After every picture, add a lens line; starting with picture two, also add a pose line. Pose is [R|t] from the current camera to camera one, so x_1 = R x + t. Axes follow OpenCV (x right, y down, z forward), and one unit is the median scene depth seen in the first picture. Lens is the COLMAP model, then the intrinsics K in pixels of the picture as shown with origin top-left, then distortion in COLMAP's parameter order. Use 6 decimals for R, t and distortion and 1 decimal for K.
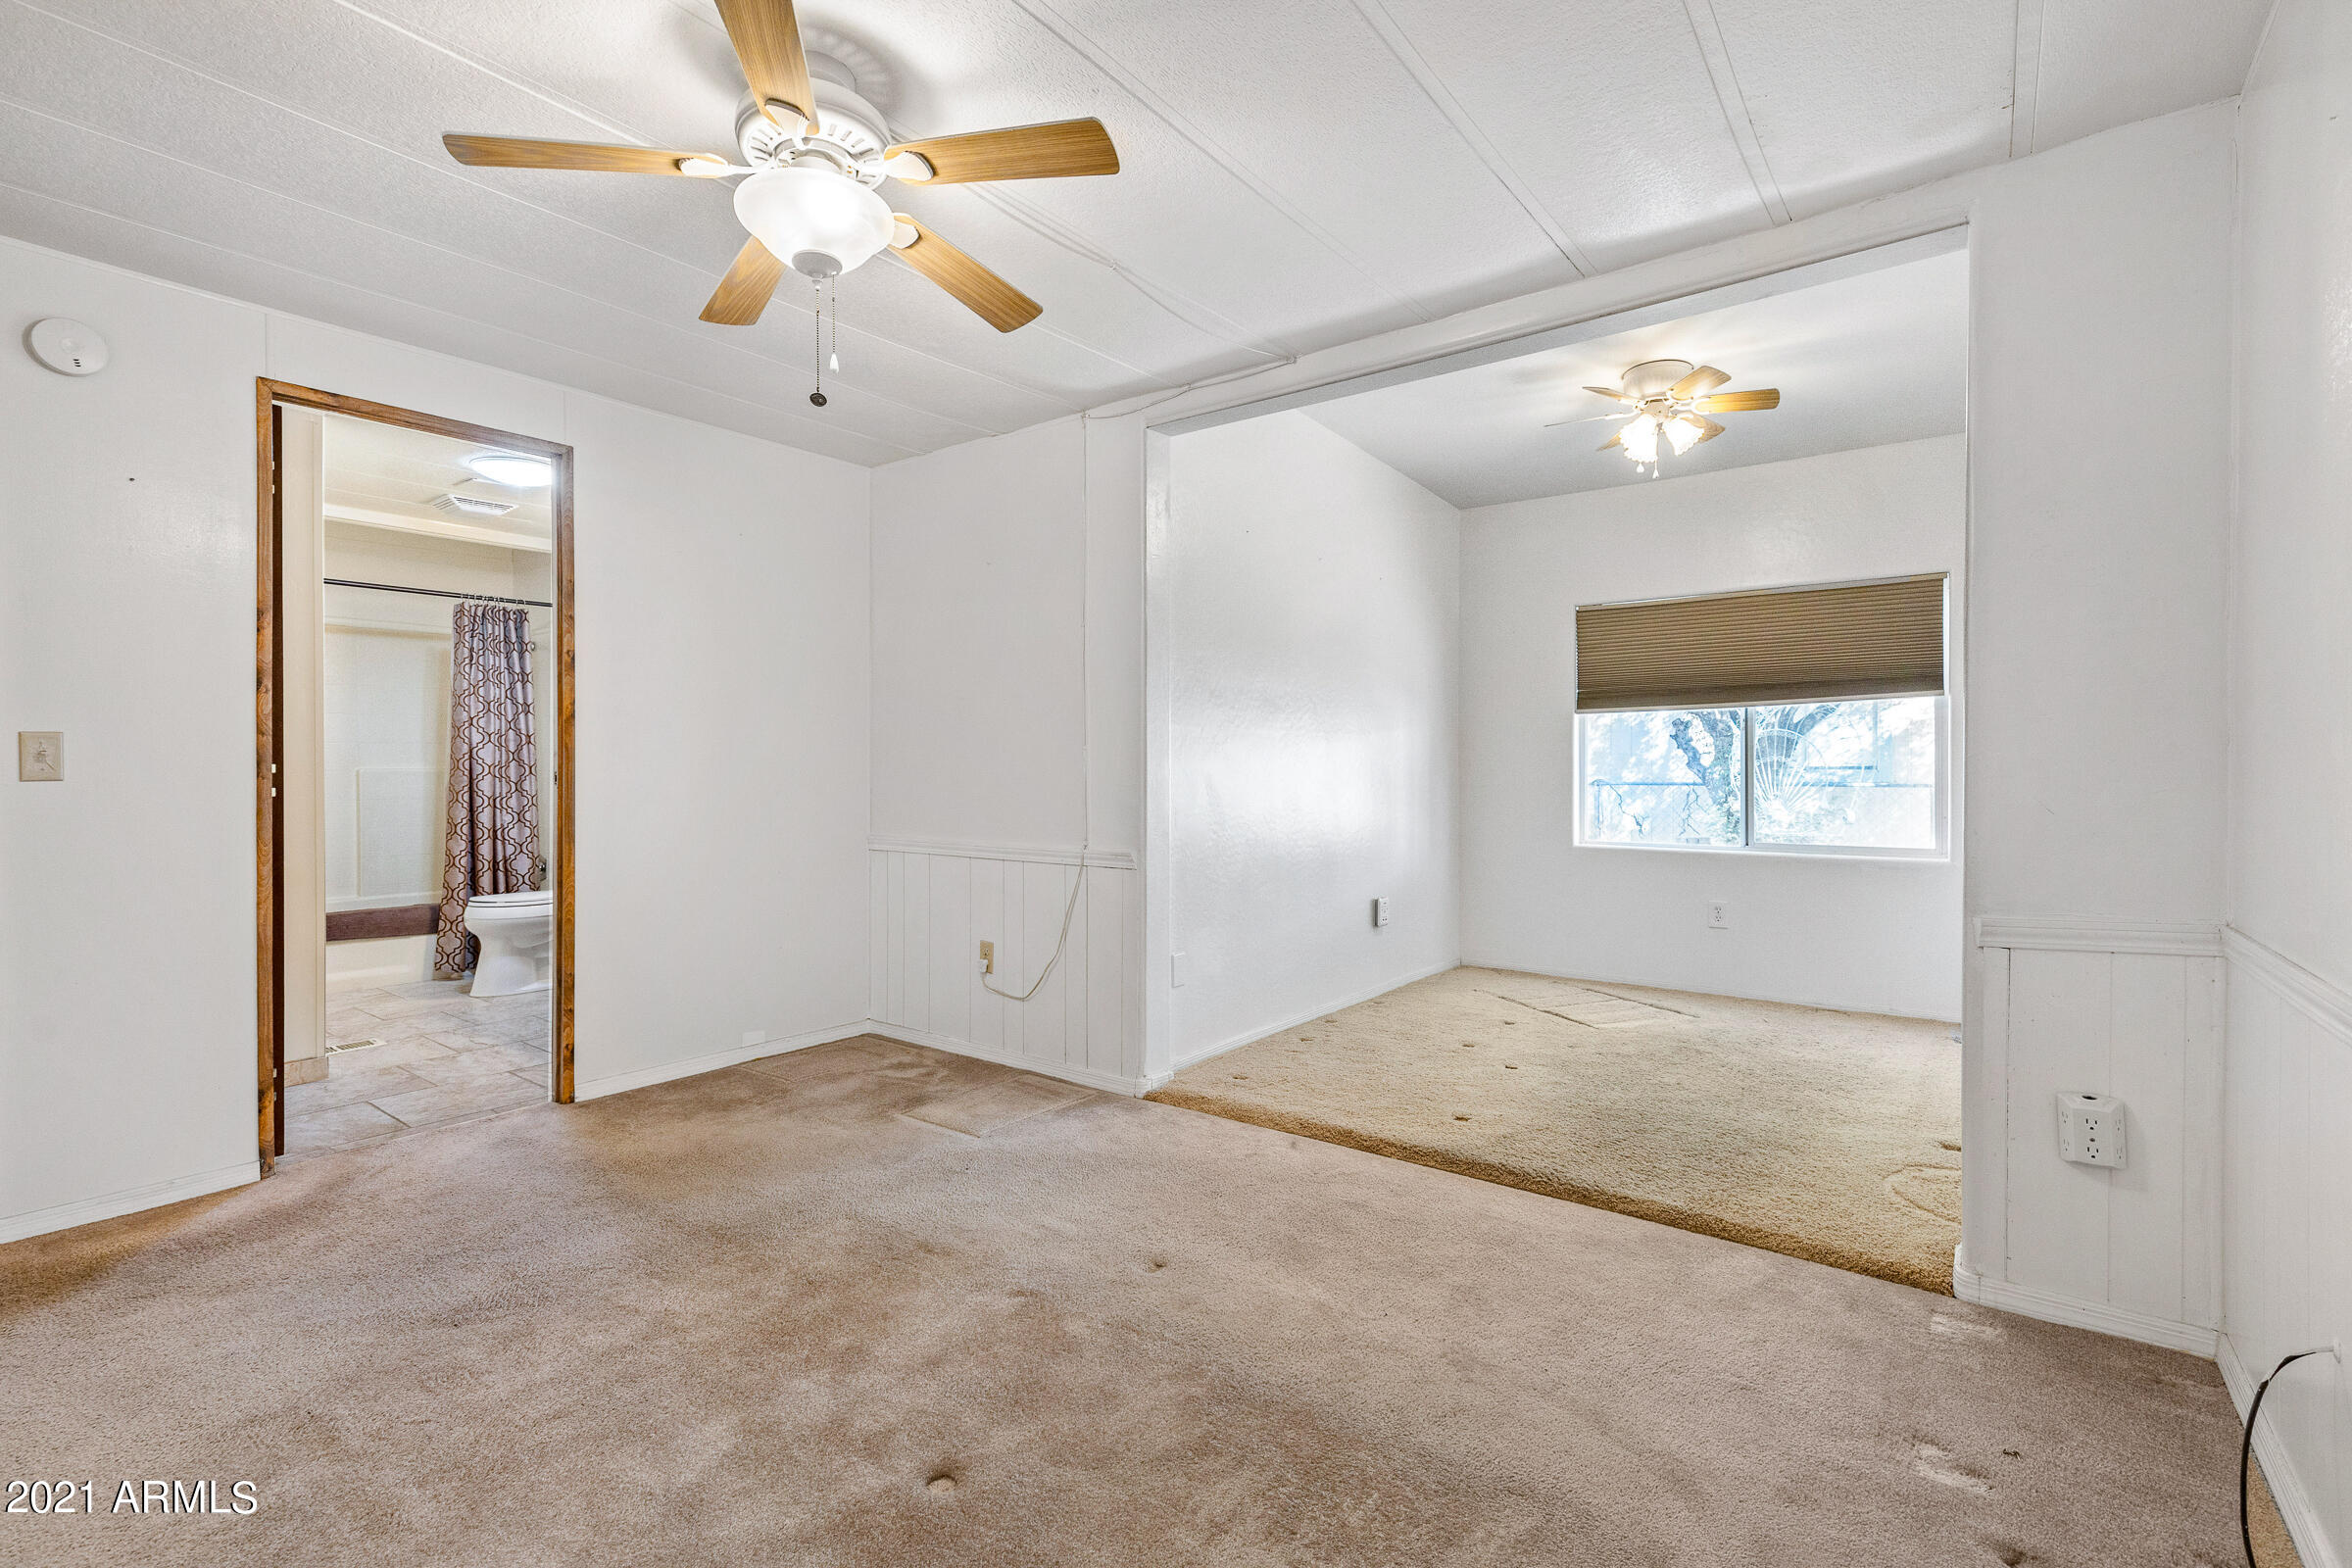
lens RADIAL K [[1059.5, 0, 1175.0], [0, 1059.5, 761.5], [0, 0, 1]] dist [0.013227, -0.000022]
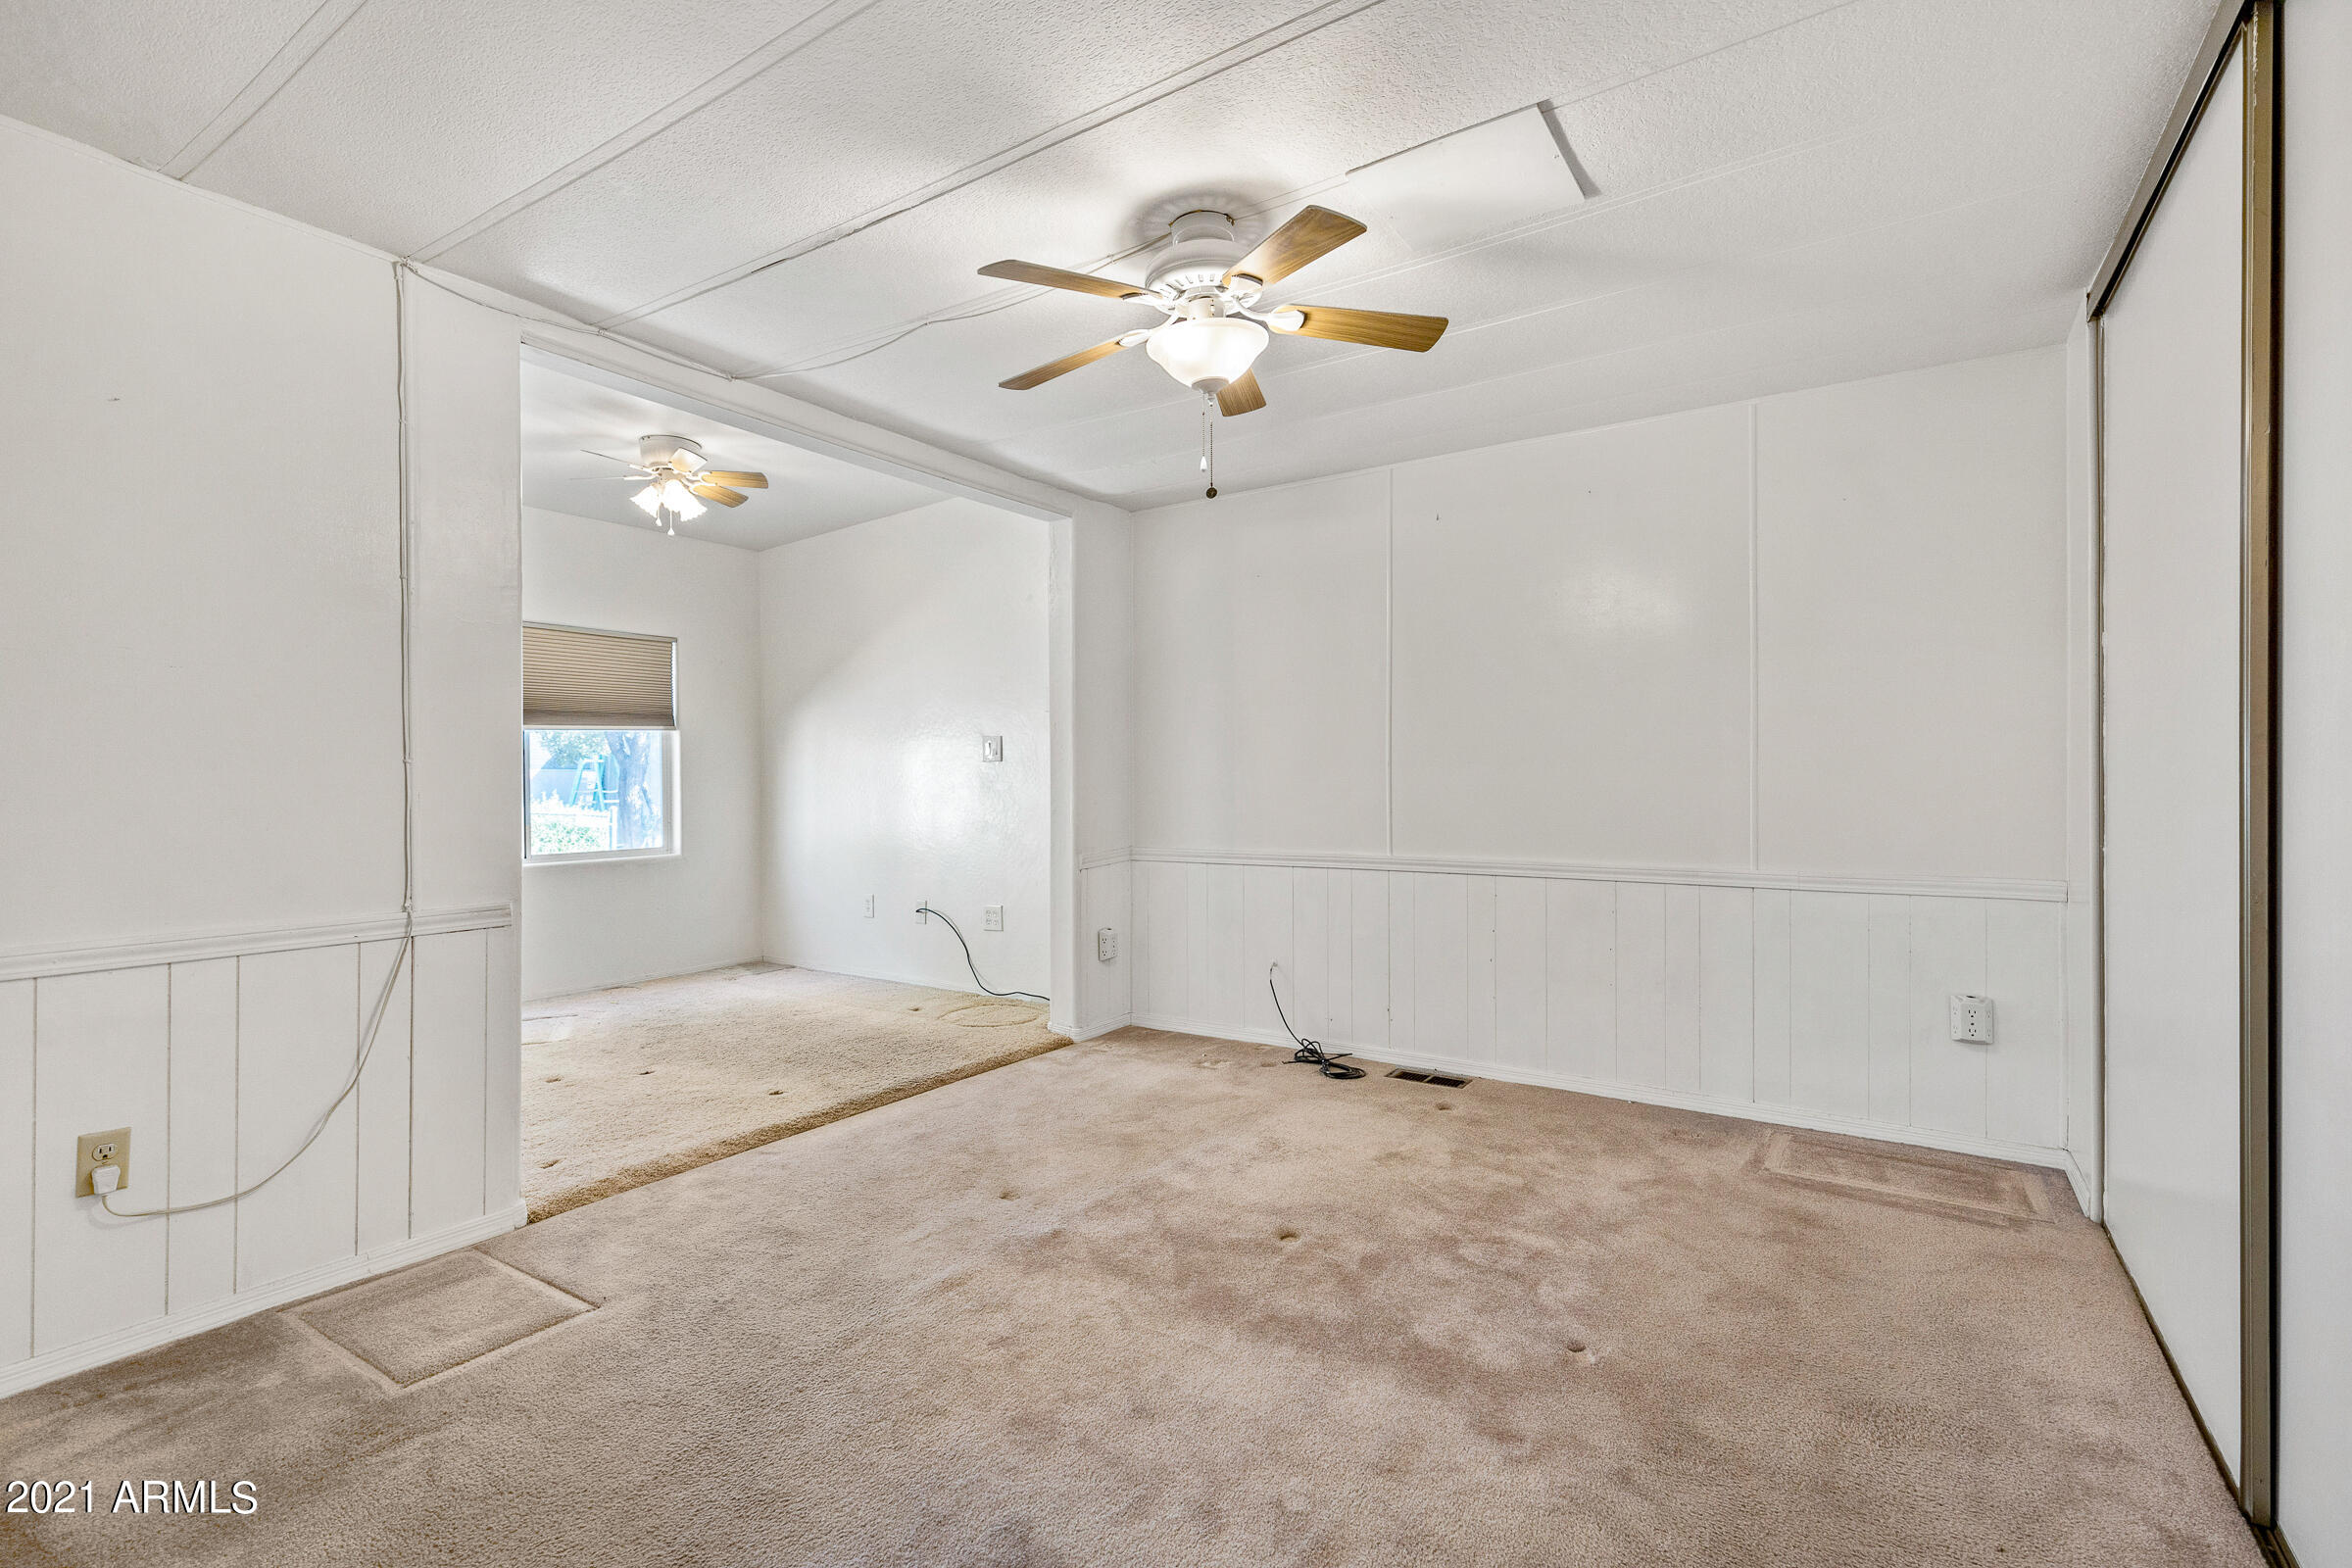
lens RADIAL K [[1067.5, 0, 1177.7], [0, 1067.5, 779.0], [0, 0, 1]] dist [0.013327, -0.000138]
pose [[-0.059962, 0.001850, 0.998199, -0.828065], [-0.001631, 0.999997, -0.001951, -0.001106], [-0.998199, -0.001745, -0.059959, 0.580038]]
